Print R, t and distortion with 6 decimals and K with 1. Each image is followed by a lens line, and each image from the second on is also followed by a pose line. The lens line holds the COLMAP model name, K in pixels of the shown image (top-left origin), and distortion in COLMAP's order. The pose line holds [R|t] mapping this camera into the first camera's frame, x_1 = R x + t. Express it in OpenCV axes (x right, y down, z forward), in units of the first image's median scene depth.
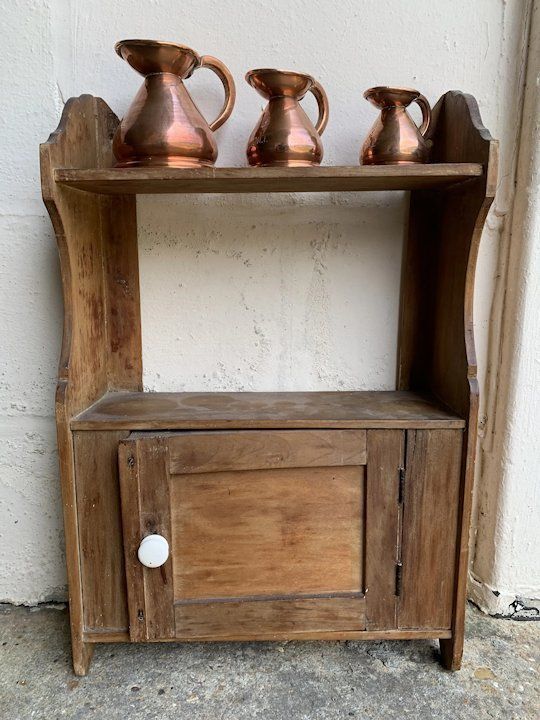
lens RADIAL K [[554.3, 0, 271.1], [0, 554.3, 356.3], [0, 0, 1]] dist [0.021719, -0.023646]
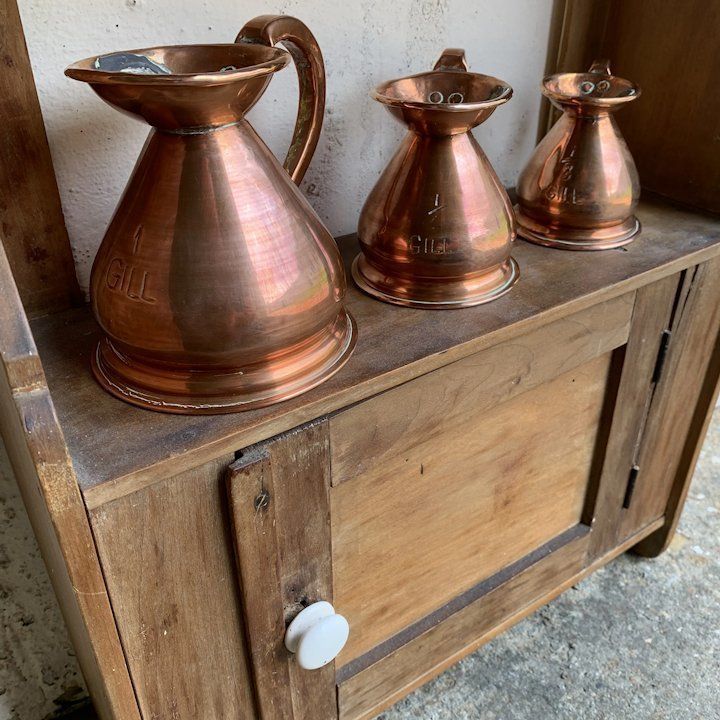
lens RADIAL K [[744.8, 0, 359.6], [0, 744.8, 356.4], [0, 0, 1]] dist [0.006970, 0.000000]
pose [[0.830723, -0.305015, 0.465688, -0.376466], [0.100895, 0.905176, 0.412887, -0.118821], [-0.547466, -0.296010, 0.782725, 0.532854]]
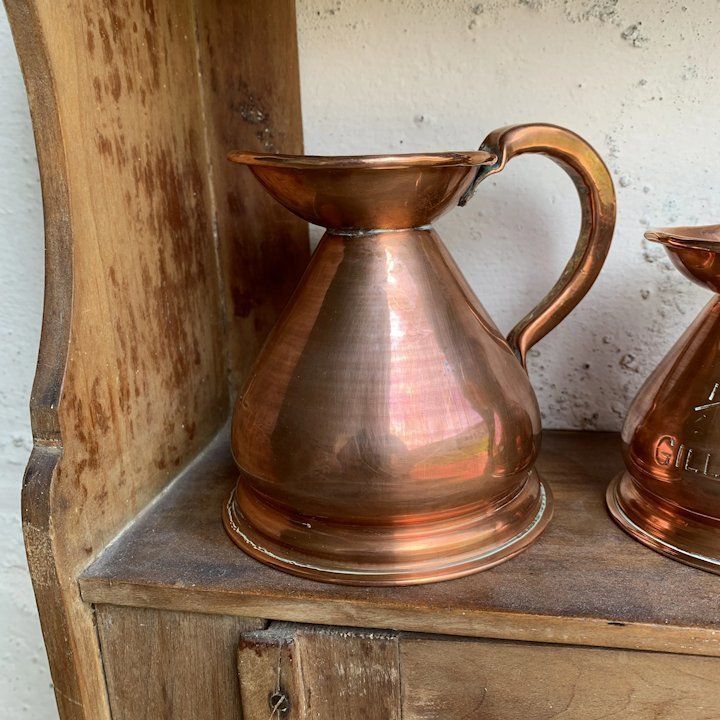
lens RADIAL K [[744.8, 0, 359.5], [0, 744.8, 355.3], [0, 0, 1]] dist [0.006970, 0.000000]
pose [[0.979094, 0.017463, -0.202659, -0.118212], [0.010196, 0.990842, 0.134639, -0.053729], [0.203154, -0.133890, 0.969949, 0.600460]]
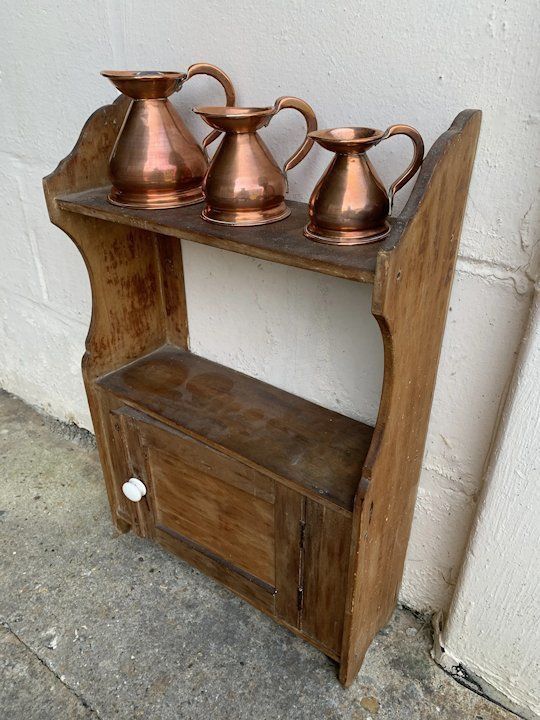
lens RADIAL K [[554.3, 0, 274.4], [0, 554.3, 357.8], [0, 0, 1]] dist [0.021719, -0.023646]
pose [[0.797851, 0.299535, -0.523175, 0.611428], [-0.100696, 0.921853, 0.374229, -0.439783], [0.594385, -0.245897, 0.765664, 0.238402]]
